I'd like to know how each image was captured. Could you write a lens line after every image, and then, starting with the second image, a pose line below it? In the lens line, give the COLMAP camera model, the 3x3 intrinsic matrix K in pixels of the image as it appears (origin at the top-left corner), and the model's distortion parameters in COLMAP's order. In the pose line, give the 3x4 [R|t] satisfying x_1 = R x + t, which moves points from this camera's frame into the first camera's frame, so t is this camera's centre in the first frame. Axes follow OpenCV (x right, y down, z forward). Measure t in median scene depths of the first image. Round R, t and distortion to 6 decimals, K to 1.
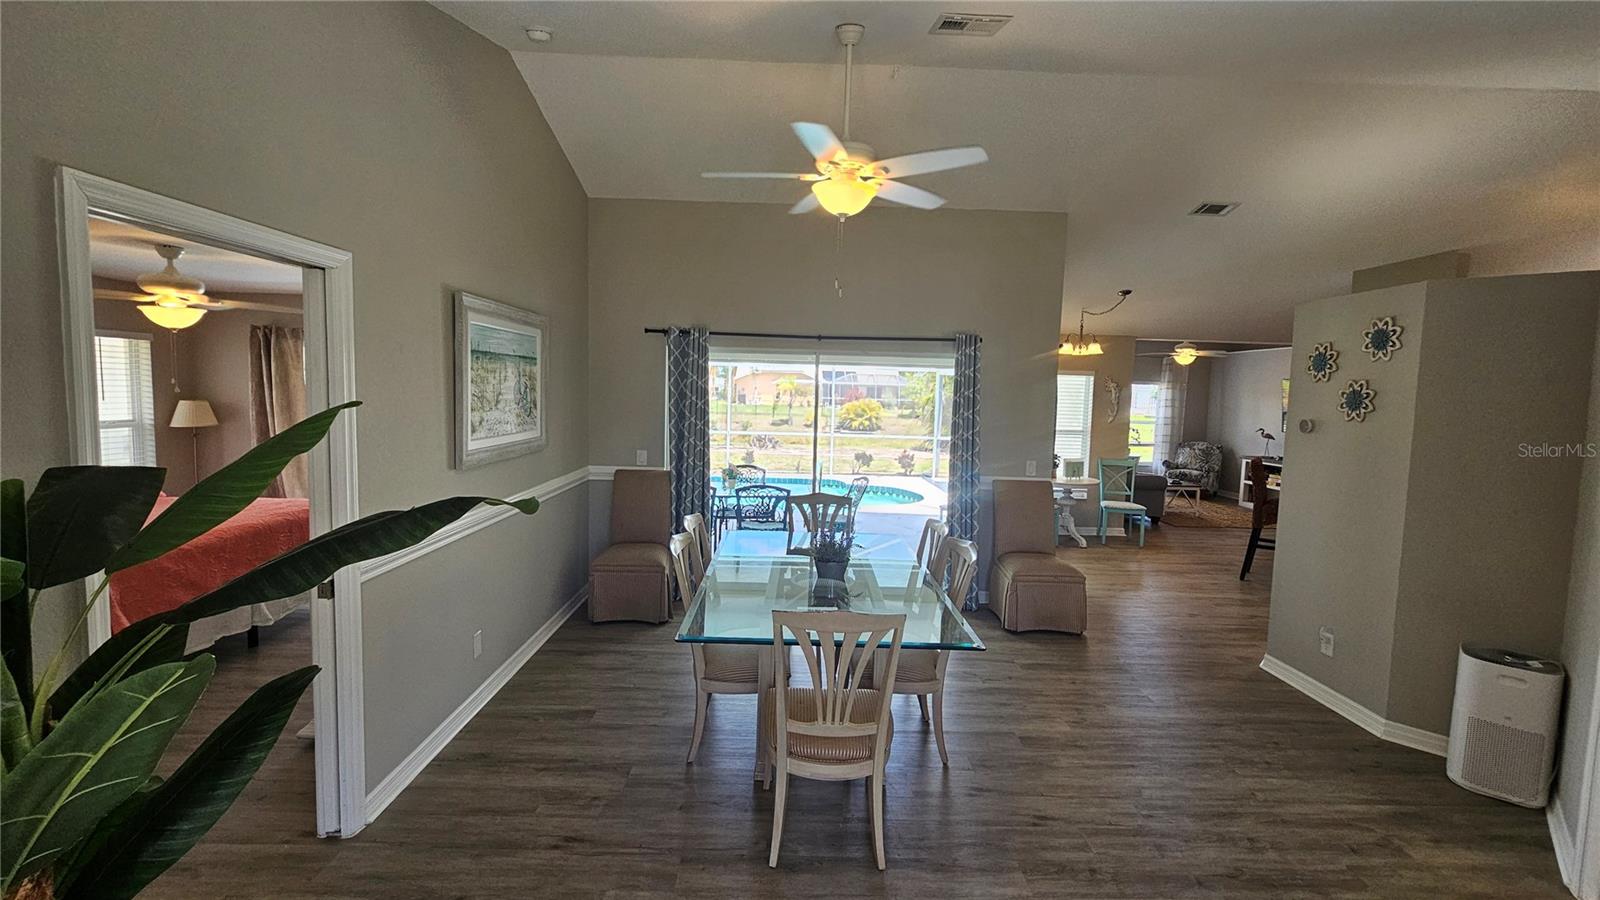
lens RADIAL K [[661.8, 0, 790.6], [0, 661.8, 442.3], [0, 0, 1]] dist [0.001650, -0.000212]
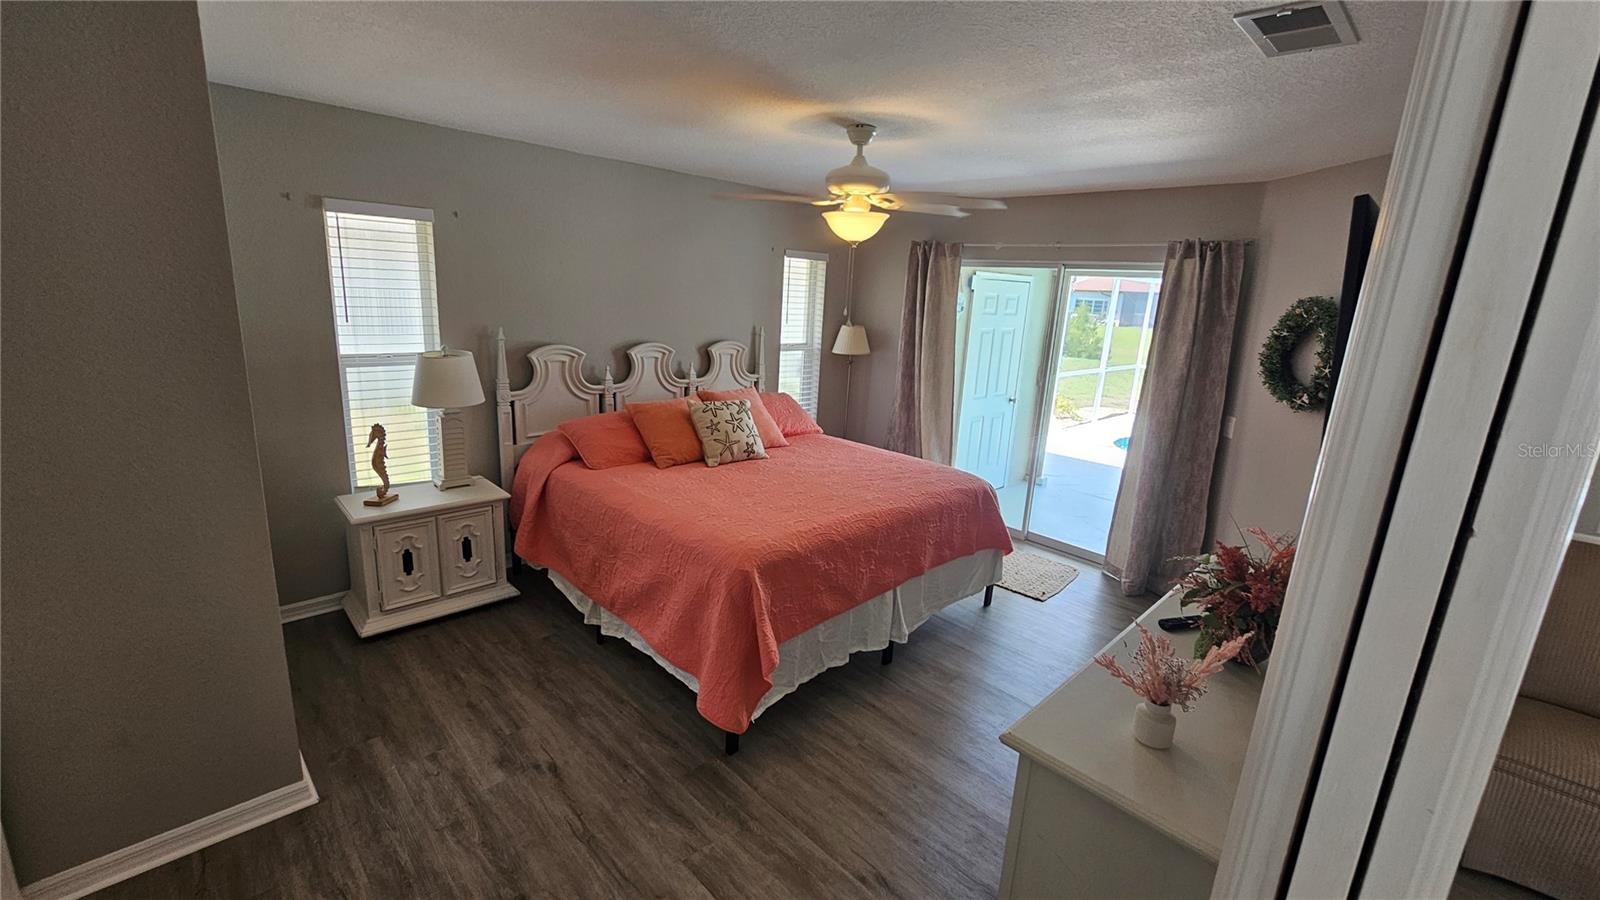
lens RADIAL K [[661.8, 0, 800.0], [0, 661.8, 445.5], [0, 0, 1]] dist [0.001650, -0.000212]
pose [[0.699943, 0.179054, -0.691390, -0.285576], [-0.095523, 0.982836, 0.157827, -0.038802], [0.707782, -0.044427, 0.705033, 0.288127]]
